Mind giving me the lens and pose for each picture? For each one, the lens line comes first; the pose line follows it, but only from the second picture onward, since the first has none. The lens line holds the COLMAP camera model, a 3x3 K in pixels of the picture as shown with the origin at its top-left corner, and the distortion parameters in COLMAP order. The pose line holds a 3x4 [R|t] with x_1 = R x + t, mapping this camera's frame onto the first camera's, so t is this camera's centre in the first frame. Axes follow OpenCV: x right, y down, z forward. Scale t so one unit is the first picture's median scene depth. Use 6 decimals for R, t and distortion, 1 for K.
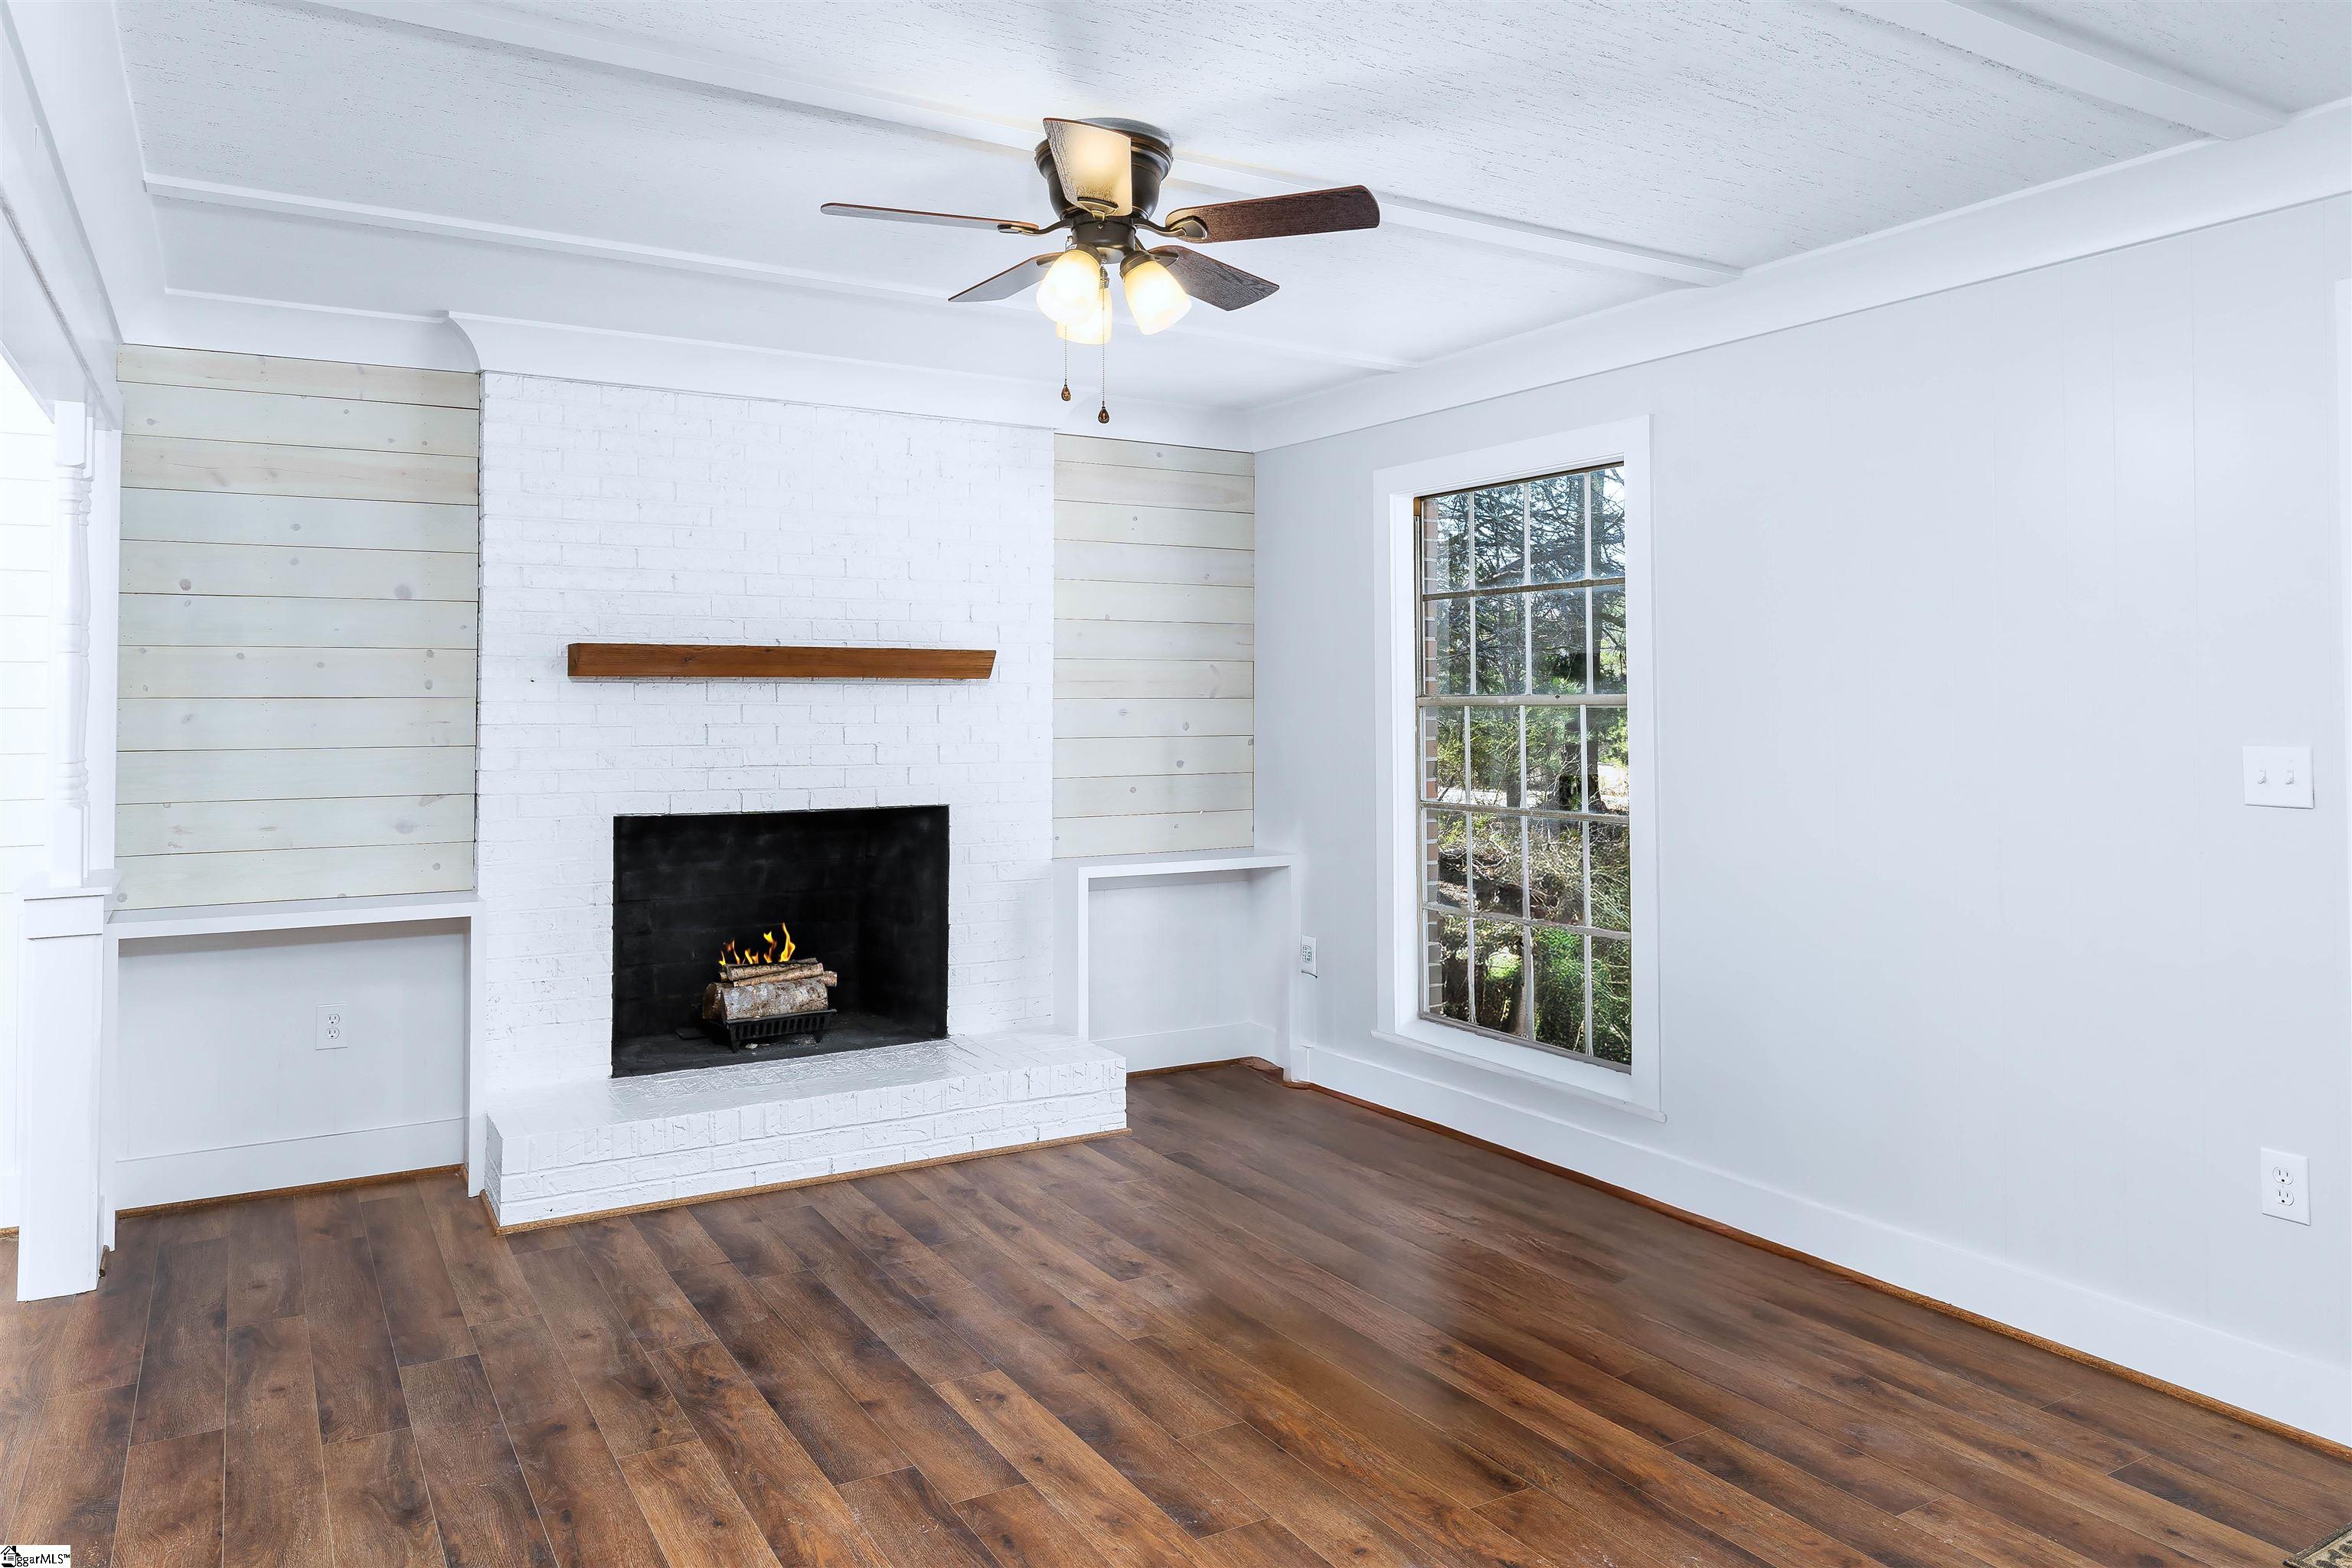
lens RADIAL K [[1586.1, 0, 1182.2], [0, 1586.1, 651.6], [0, 0, 1]] dist [0.001208, 0.002835]
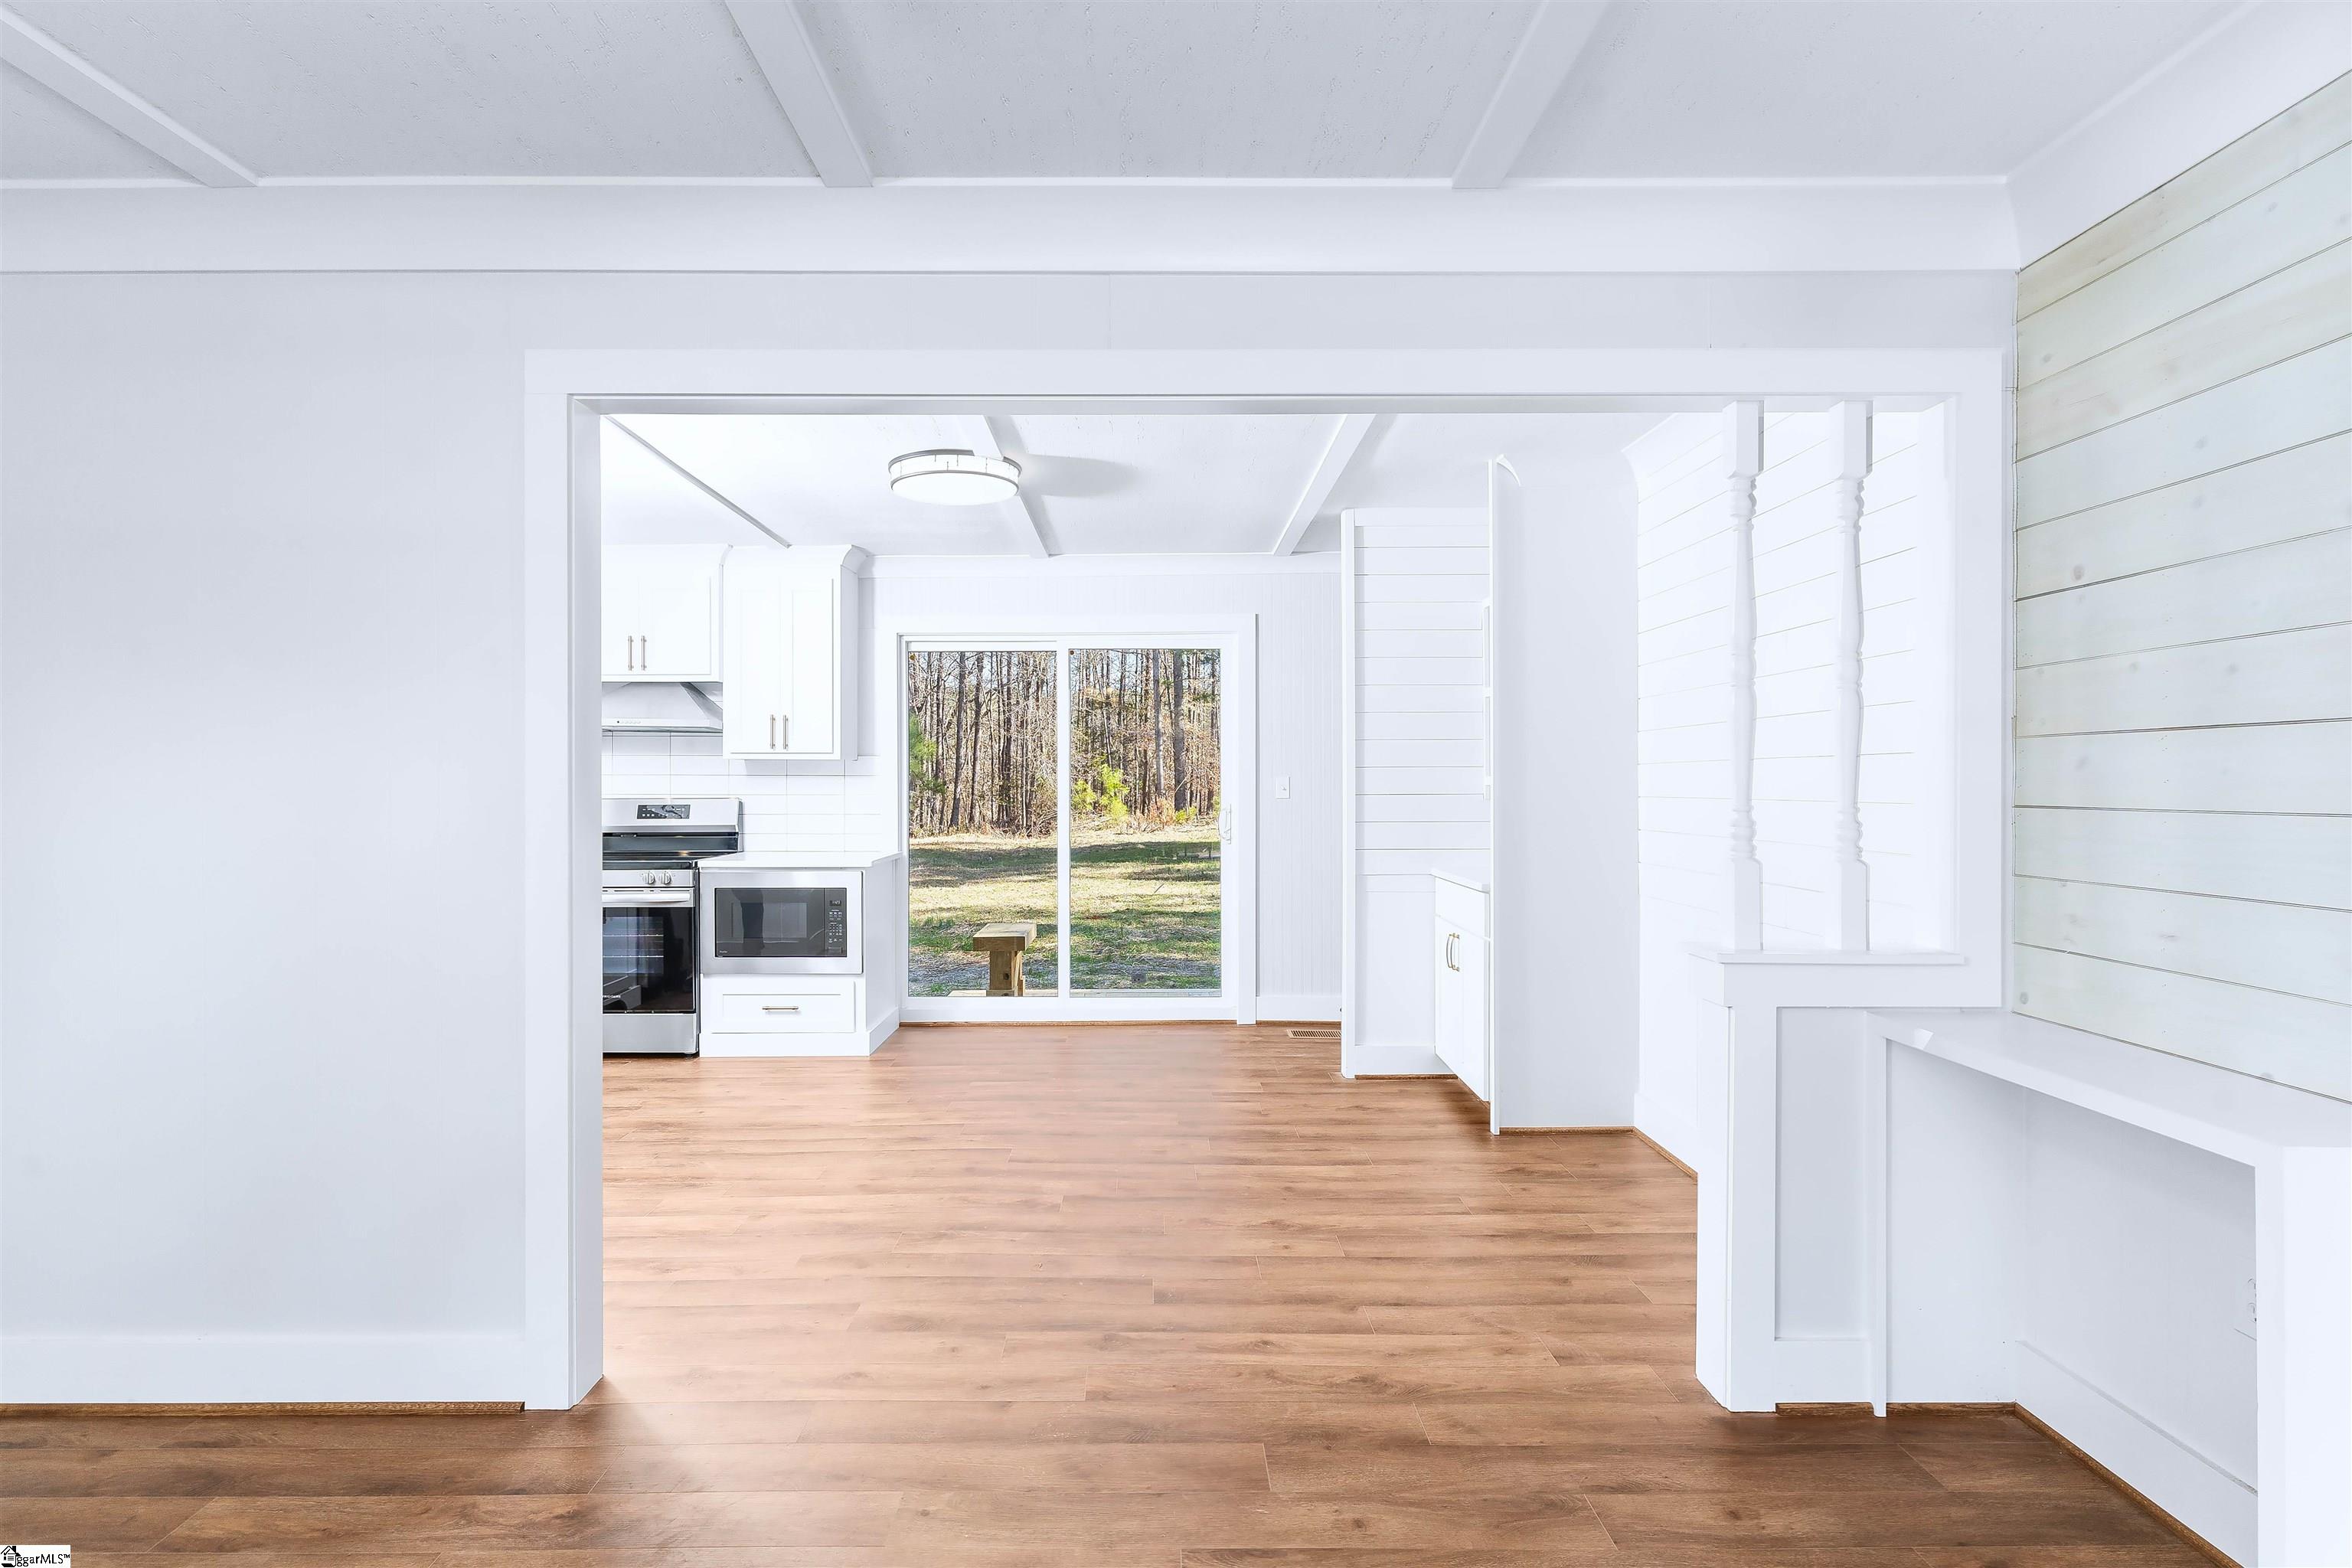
lens RADIAL K [[1168.1, 0, 1176.0], [0, 1168.1, 784.0], [0, 0, 1]] dist [0.001789, 0.000280]
pose [[-0.512695, 0.002407, -0.858567, 0.022469], [0.025186, 0.999608, -0.012237, 0.047480], [0.858201, -0.027898, -0.512555, 0.918665]]
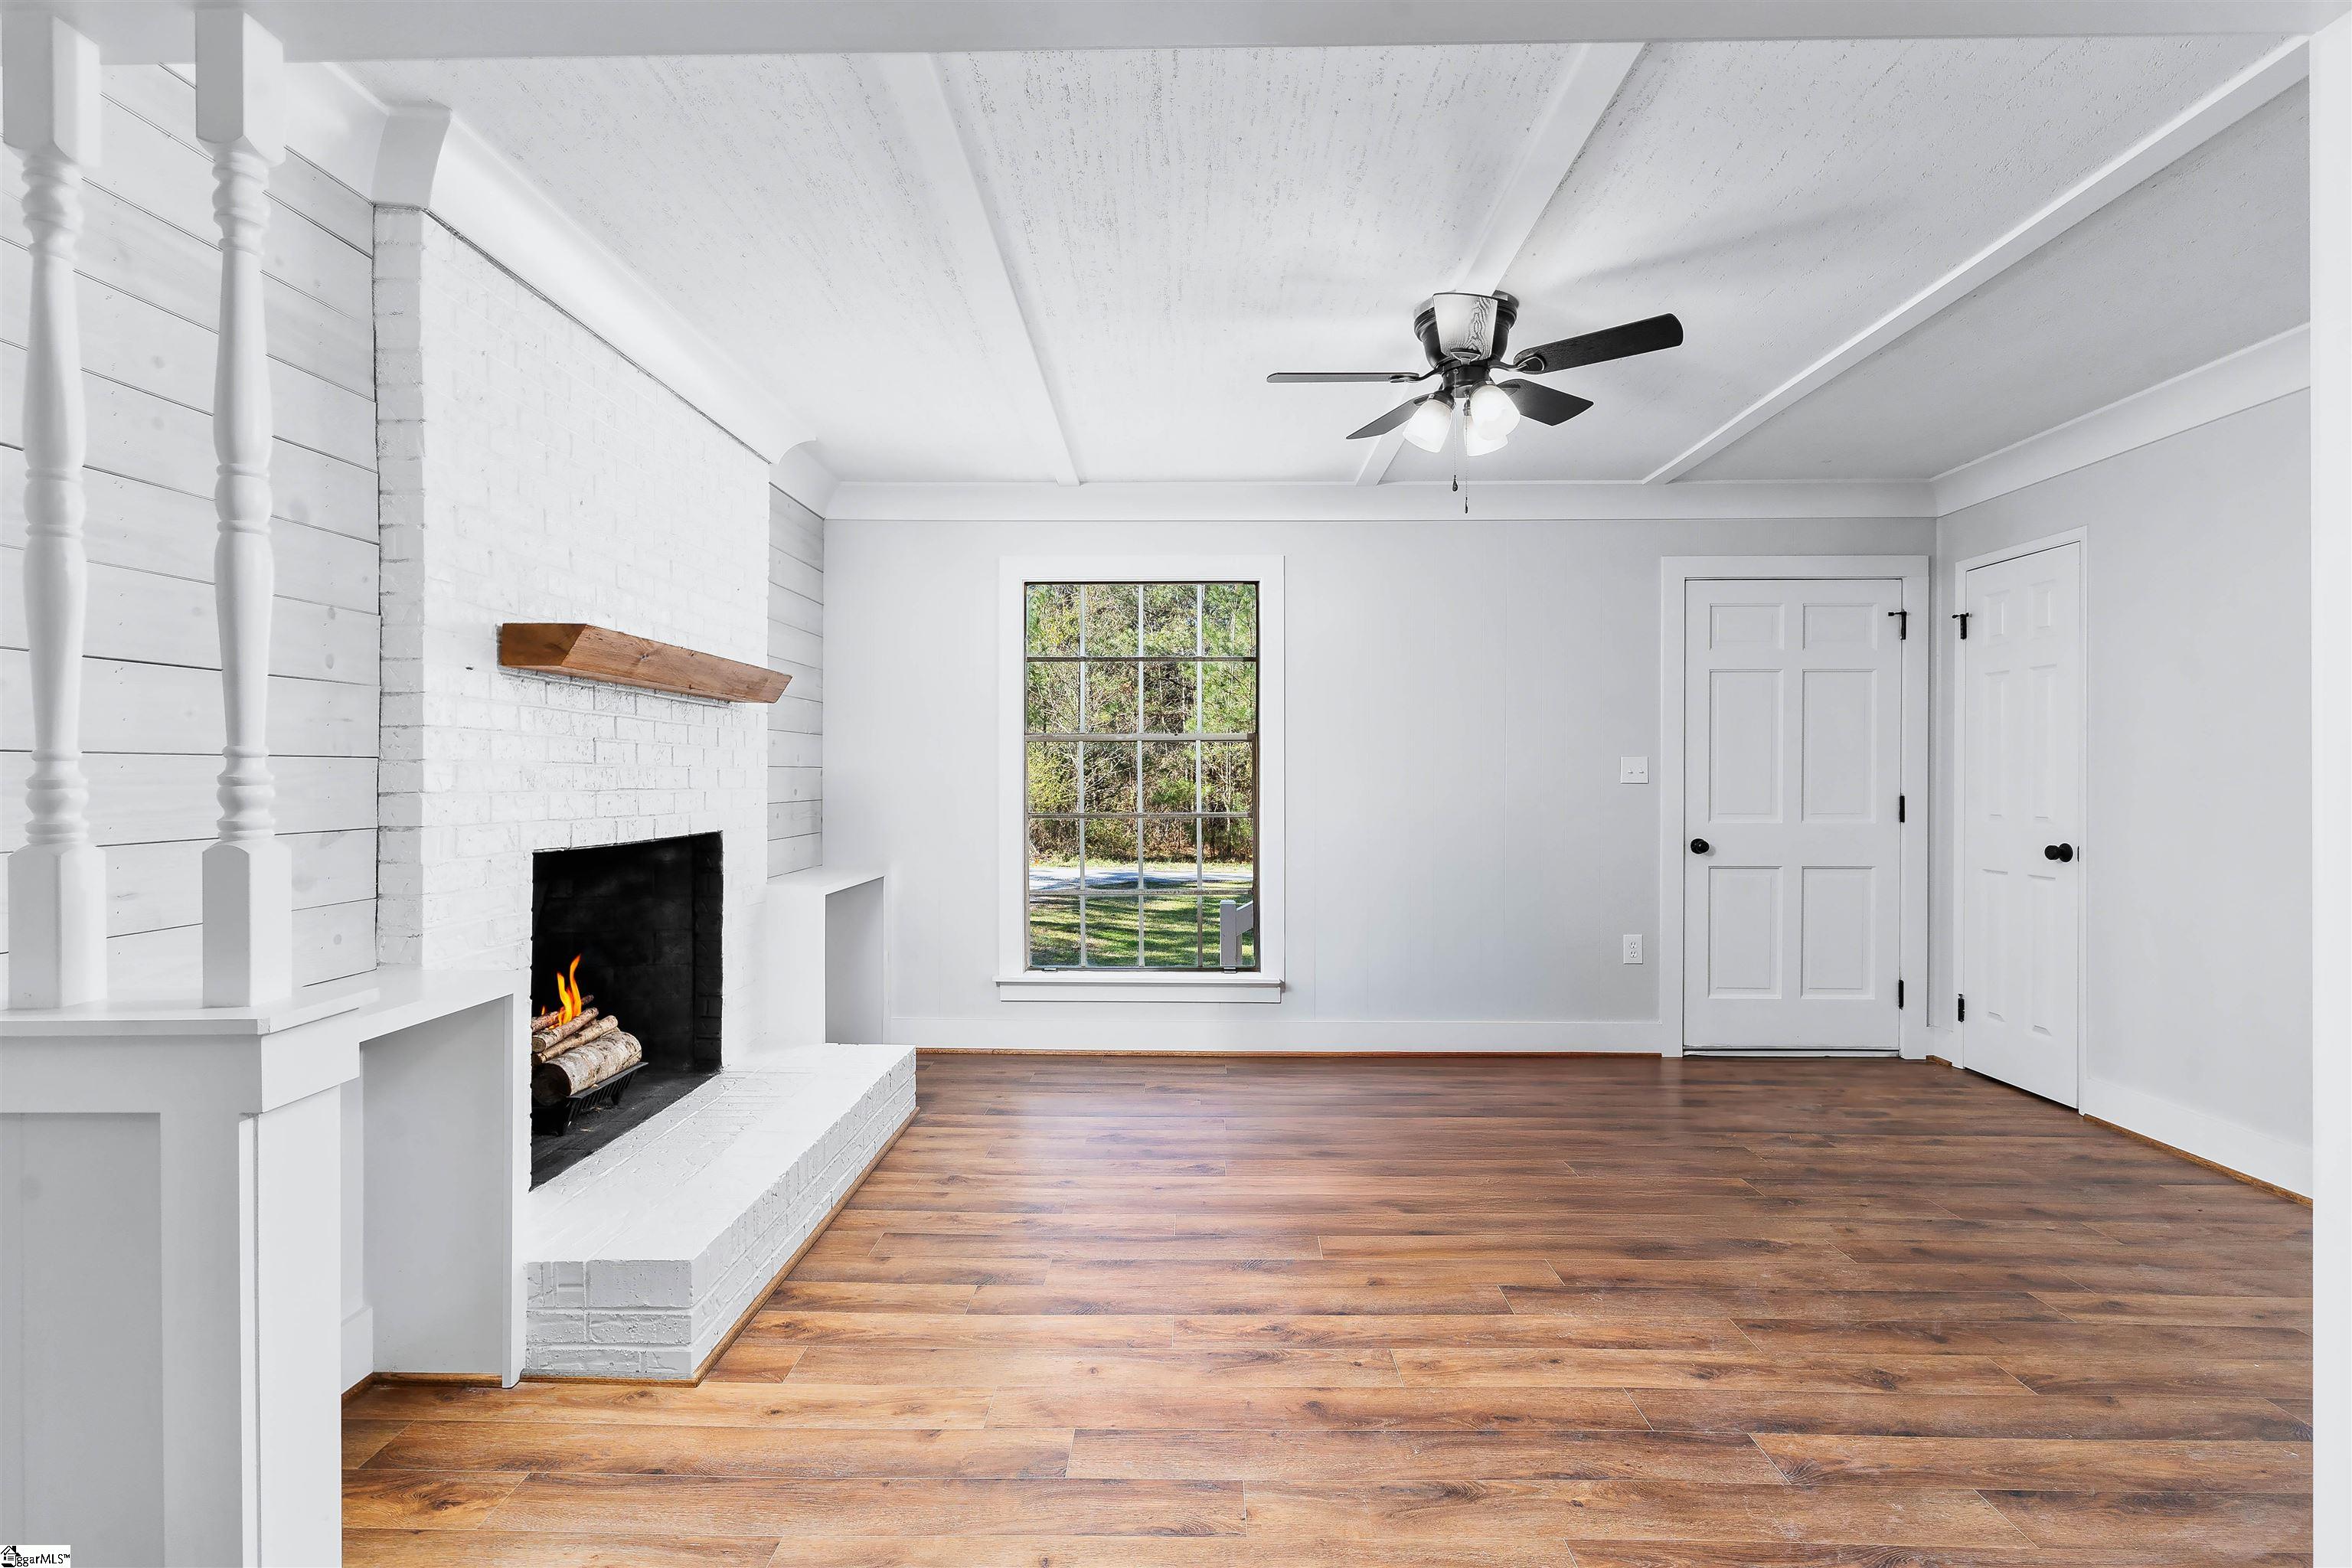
lens RADIAL K [[1151.9, 0, 1184.6], [0, 1151.9, 762.8], [0, 0, 1]] dist [0.013372, 0.000429]
pose [[0.522176, 0.008467, 0.852796, -0.742964], [-0.026341, 0.999634, 0.006204, 0.053550], [-0.852431, -0.025703, 0.522207, 0.483356]]
